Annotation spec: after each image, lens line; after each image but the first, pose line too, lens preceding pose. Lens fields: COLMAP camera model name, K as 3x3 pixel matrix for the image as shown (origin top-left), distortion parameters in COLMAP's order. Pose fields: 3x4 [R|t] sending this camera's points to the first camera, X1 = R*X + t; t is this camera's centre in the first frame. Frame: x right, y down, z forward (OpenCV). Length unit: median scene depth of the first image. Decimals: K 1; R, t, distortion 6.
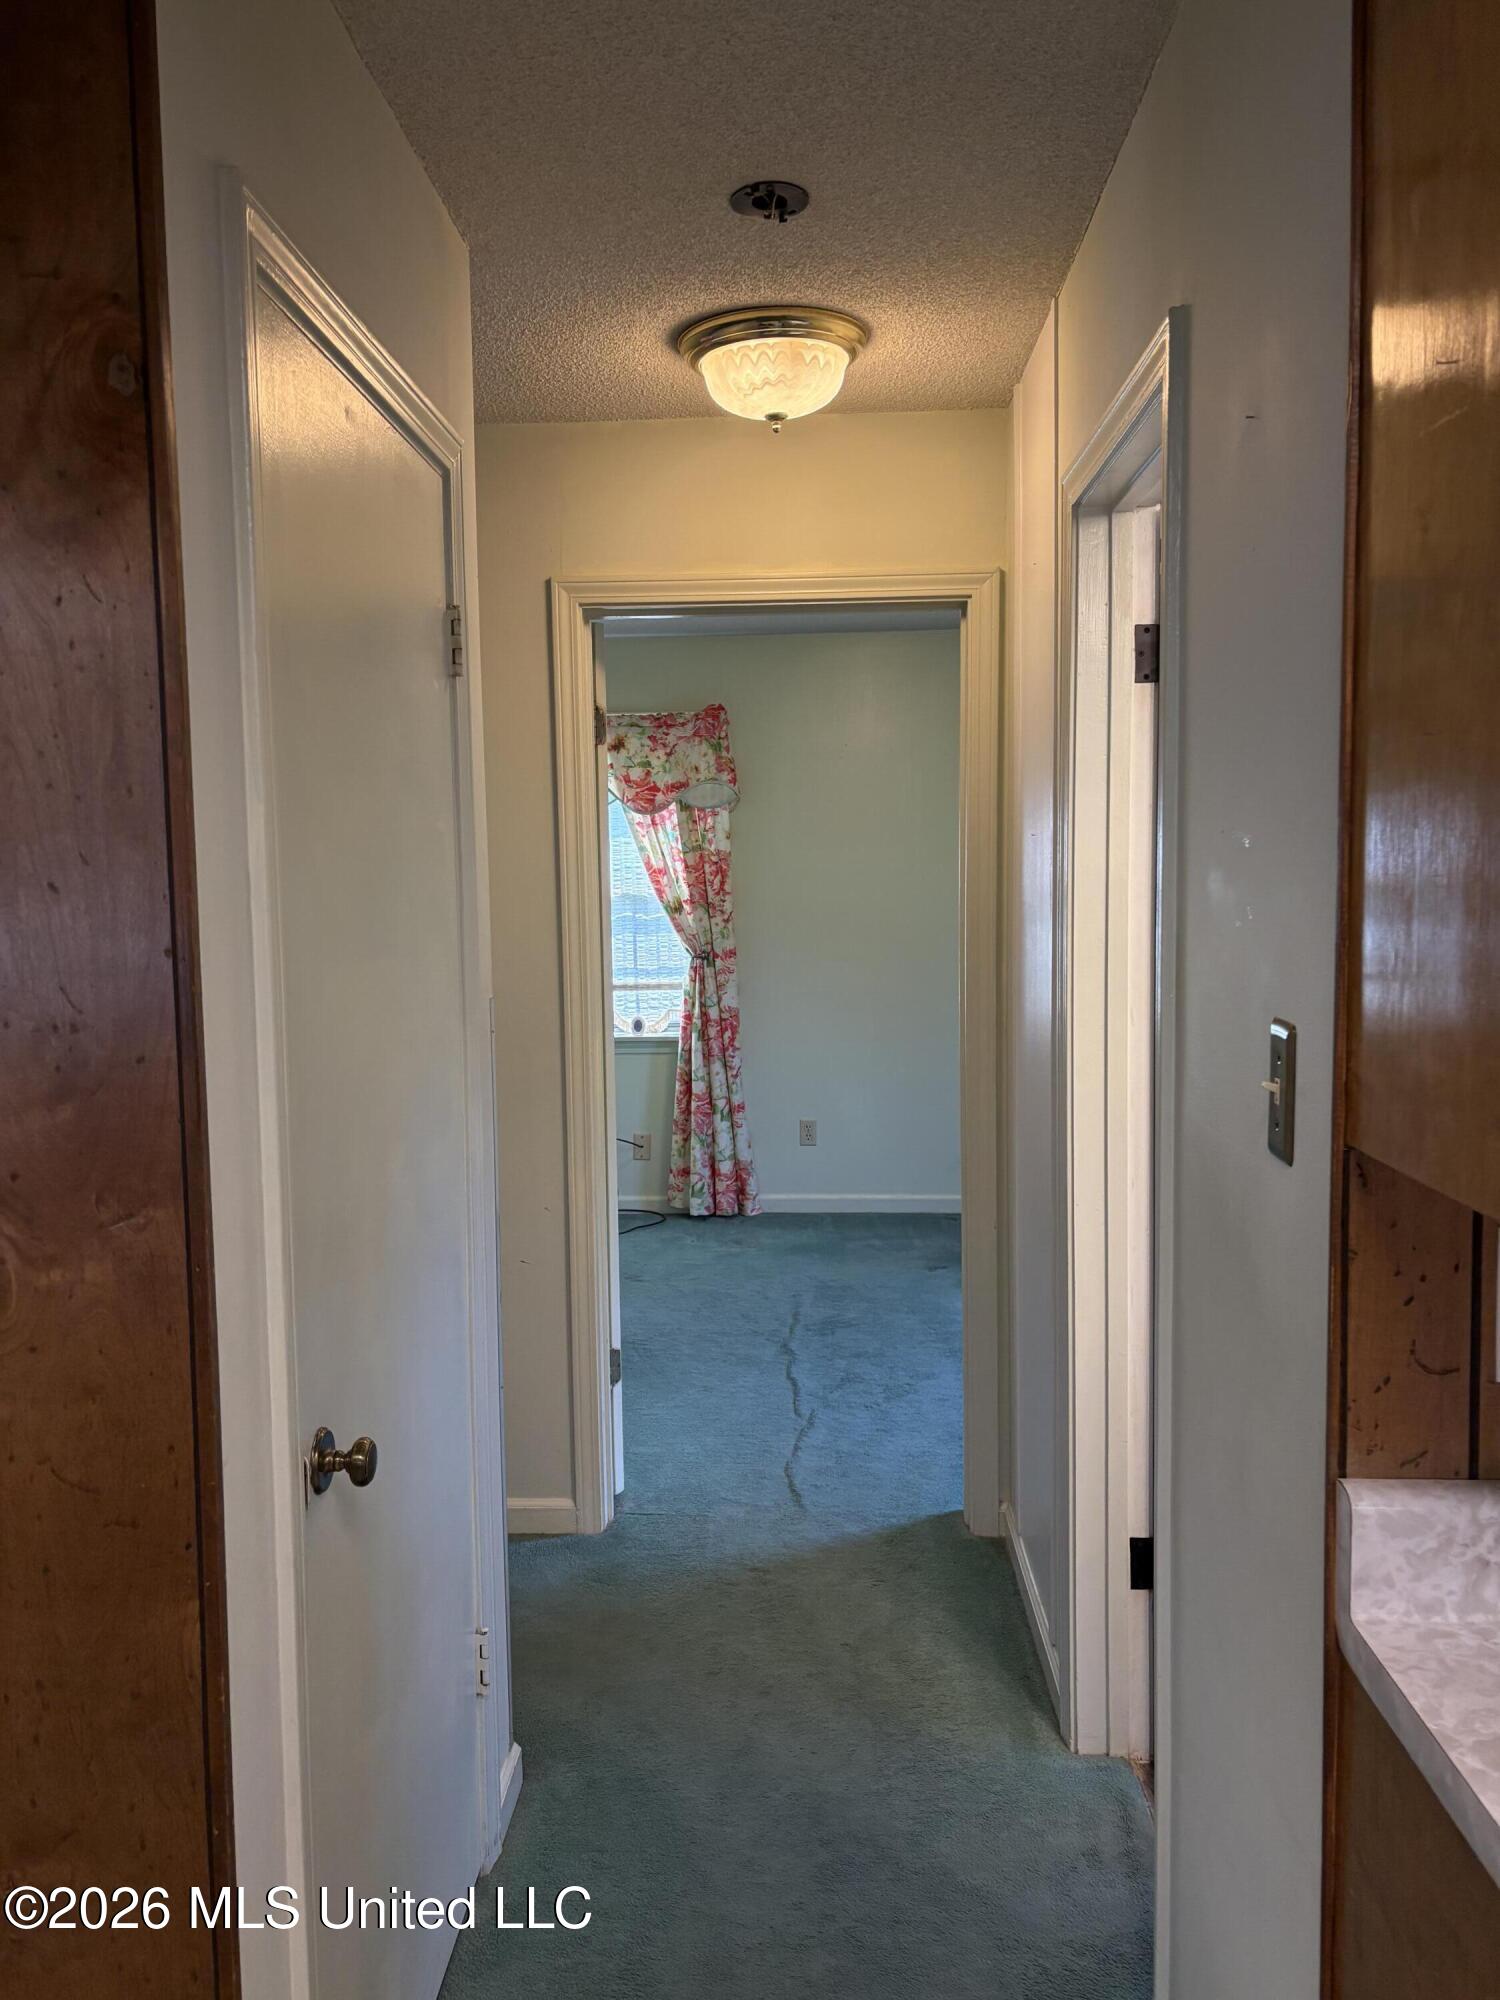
lens RADIAL K [[1515.6, 0, 750.0], [0, 1515.6, 1000.0], [0, 0, 1]] dist [0.098543, -0.116631]
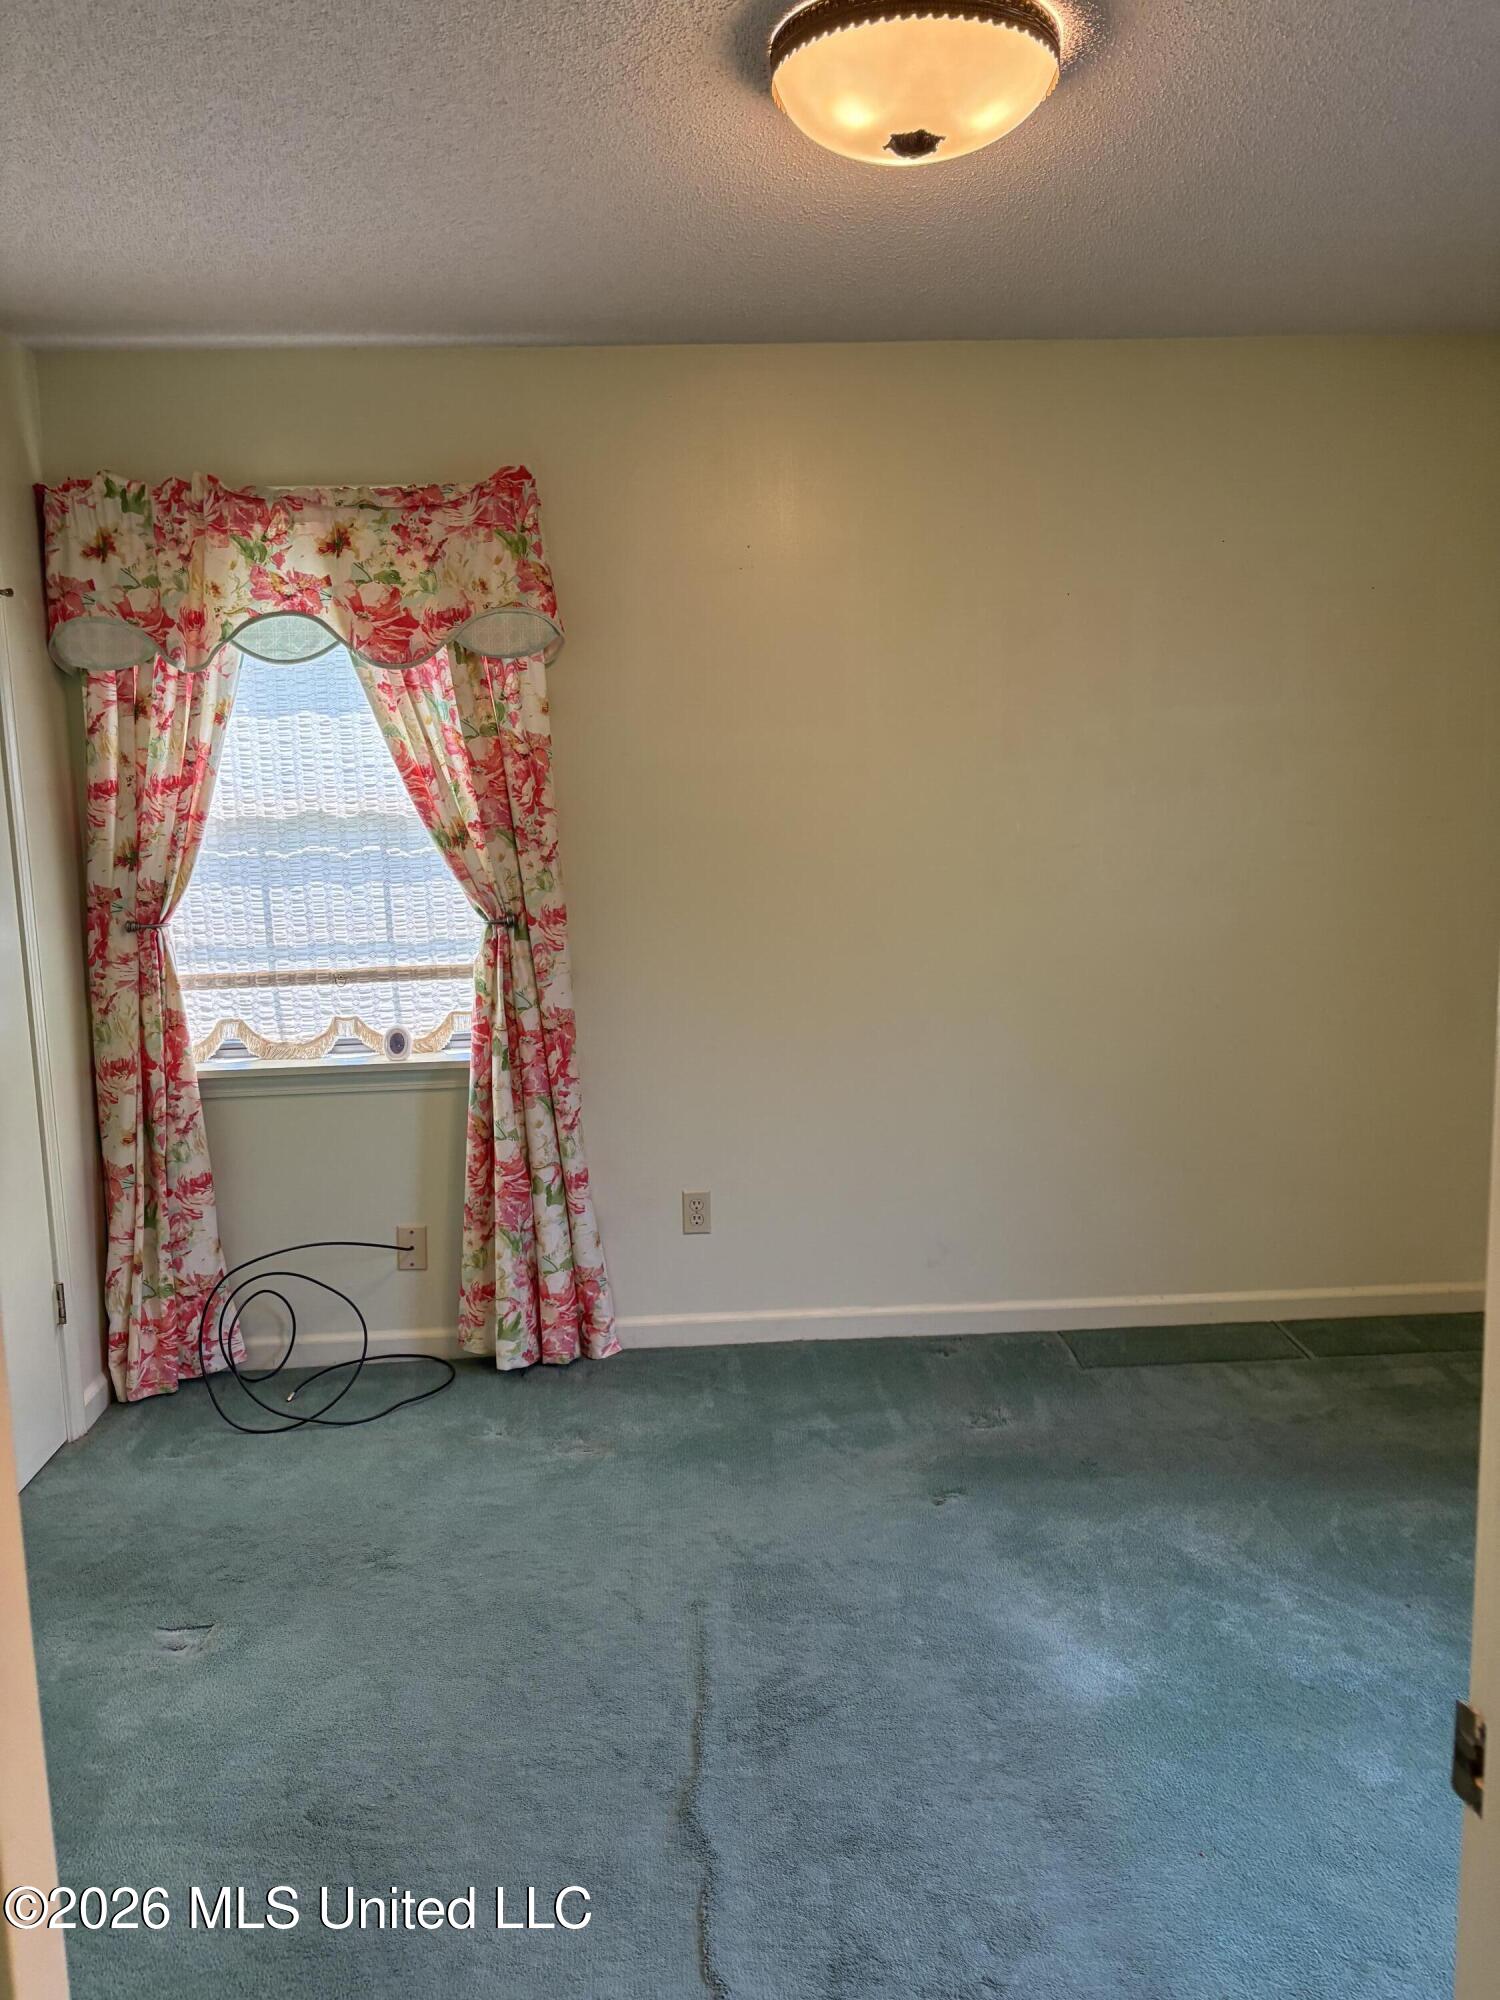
lens RADIAL K [[1515.6, 0, 750.0], [0, 1515.6, 1000.0], [0, 0, 1]] dist [0.098543, -0.116631]
pose [[0.994445, -0.026600, 0.101840, 0.000848], [0.020408, 0.997906, 0.061371, -0.032747], [-0.103259, -0.058952, 0.992906, 0.421191]]
